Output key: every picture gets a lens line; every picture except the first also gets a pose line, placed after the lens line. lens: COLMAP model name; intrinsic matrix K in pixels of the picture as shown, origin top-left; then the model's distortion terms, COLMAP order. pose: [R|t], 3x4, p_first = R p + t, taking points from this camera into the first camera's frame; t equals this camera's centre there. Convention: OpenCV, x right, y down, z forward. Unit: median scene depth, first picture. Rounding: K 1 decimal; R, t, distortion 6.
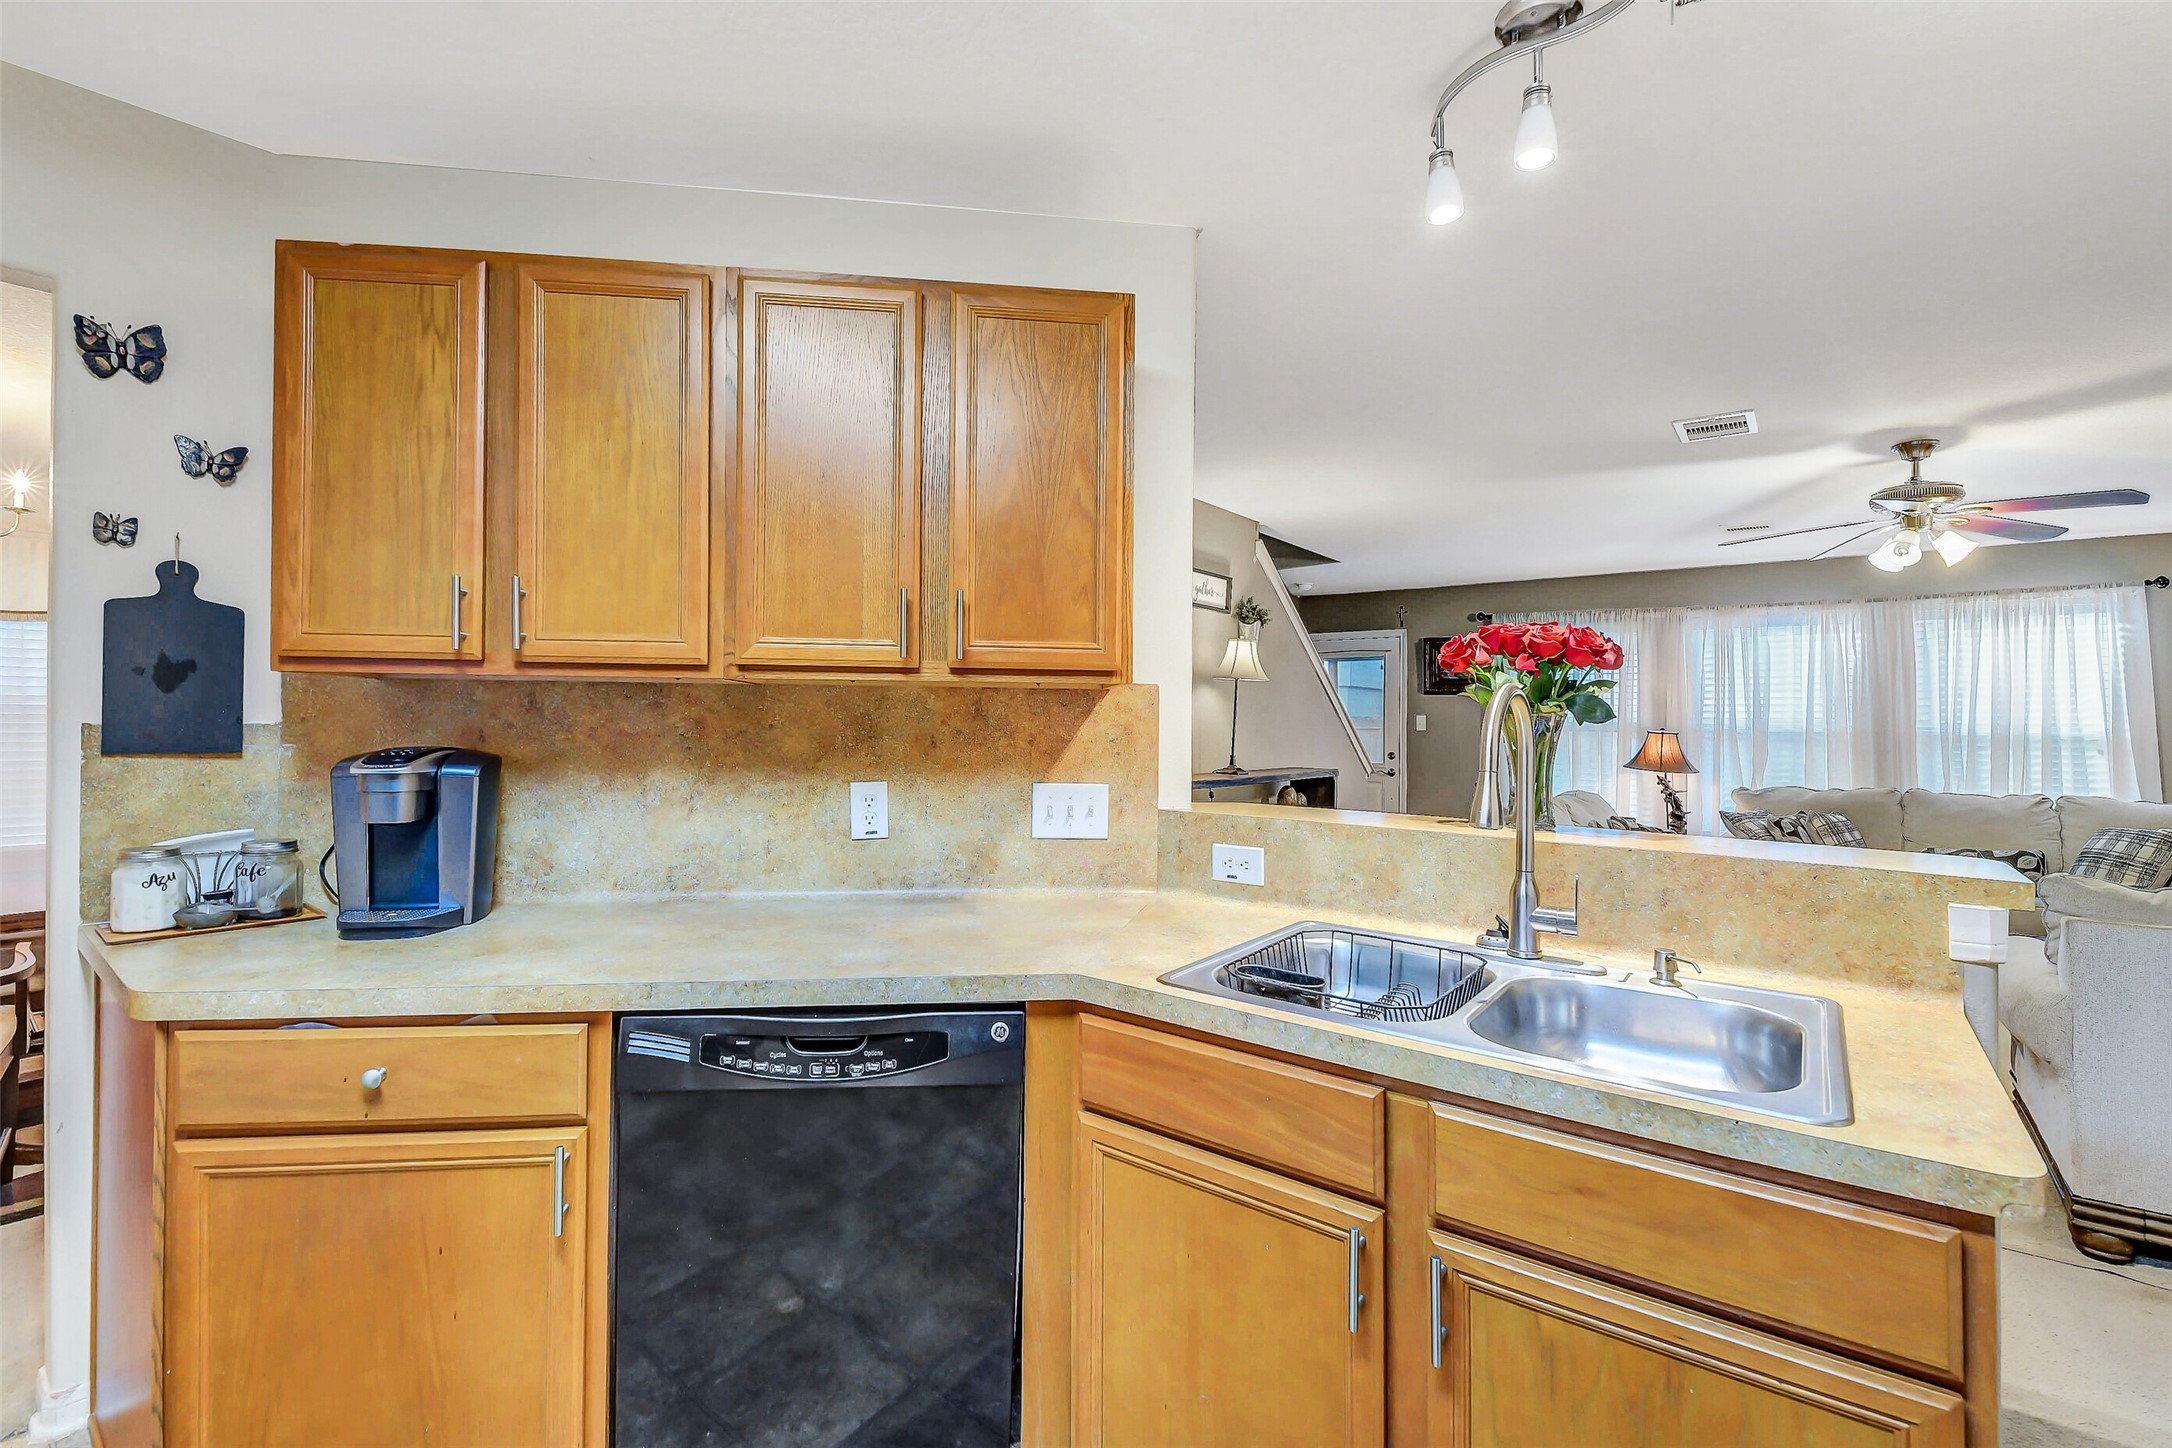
lens RADIAL K [[943.7, 0, 1081.9], [0, 943.7, 705.8], [0, 0, 1]] dist [-0.013662, -0.000476]
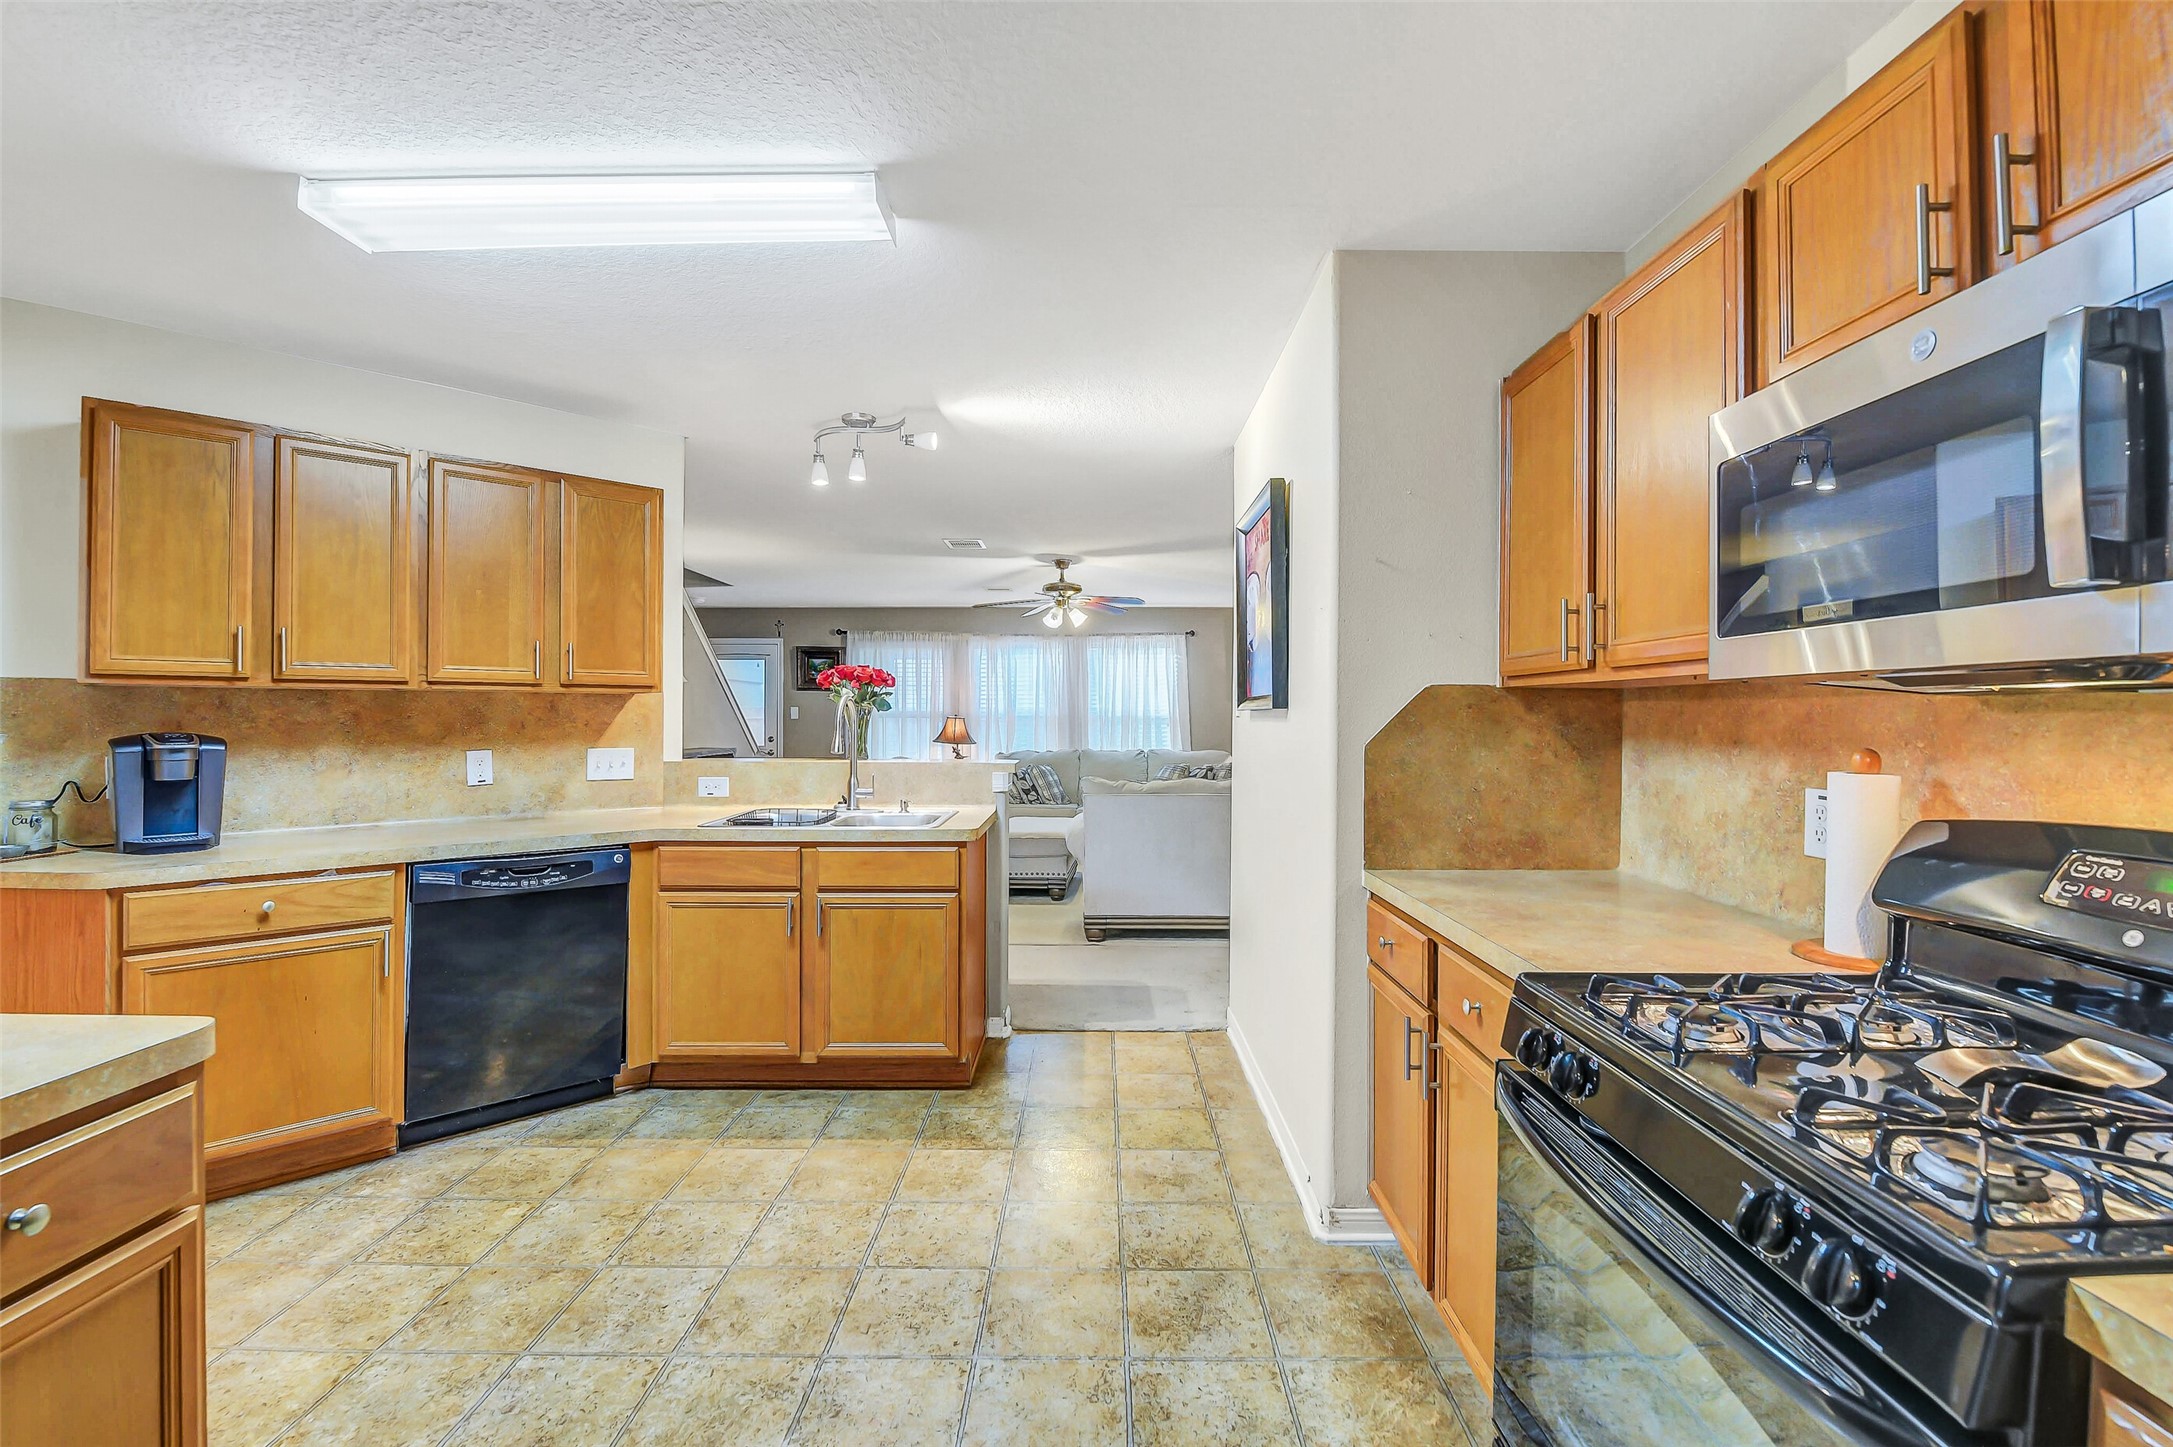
lens RADIAL K [[944.1, 0, 1082.4], [0, 944.1, 705.3], [0, 0, 1]] dist [-0.013662, -0.000476]
pose [[0.797312, -0.003508, 0.603557, -0.392600], [-0.002292, 0.999958, 0.008839, -0.015054], [-0.603563, -0.008431, 0.797271, -0.973856]]
